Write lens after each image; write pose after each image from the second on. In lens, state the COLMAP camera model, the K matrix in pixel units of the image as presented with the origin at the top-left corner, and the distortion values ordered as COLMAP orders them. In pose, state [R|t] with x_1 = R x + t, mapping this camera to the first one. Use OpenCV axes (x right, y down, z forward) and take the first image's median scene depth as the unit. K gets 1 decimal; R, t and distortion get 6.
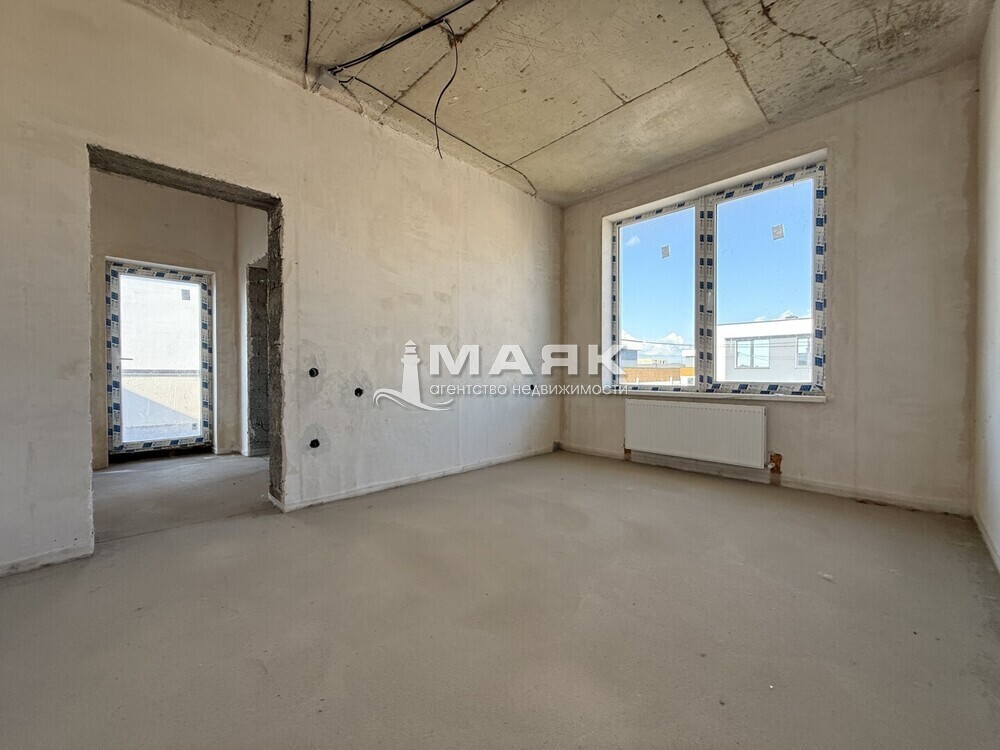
lens RADIAL K [[400.4, 0, 496.5], [0, 400.4, 376.3], [0, 0, 1]] dist [-0.001825, -0.000293]
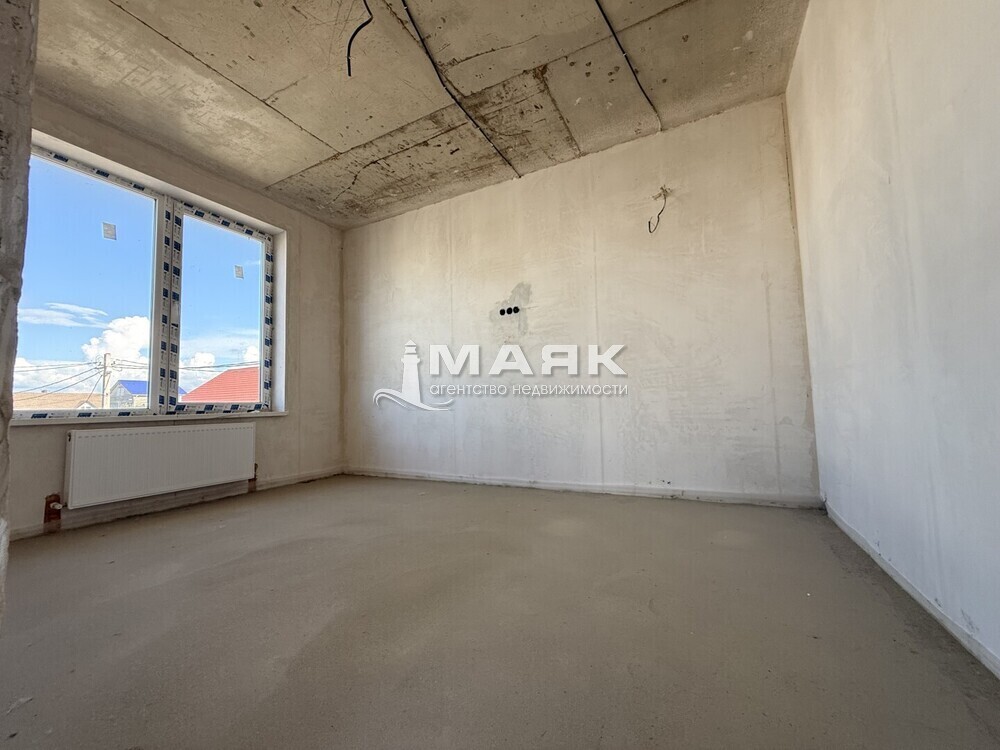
lens RADIAL K [[400.4, 0, 496.5], [0, 400.4, 376.3], [0, 0, 1]] dist [-0.001825, -0.000293]
pose [[-0.307173, 0.081486, 0.948159, -0.592605], [0.036373, 0.996605, -0.073865, 0.051510], [-0.950958, 0.011798, -0.309094, 0.658176]]
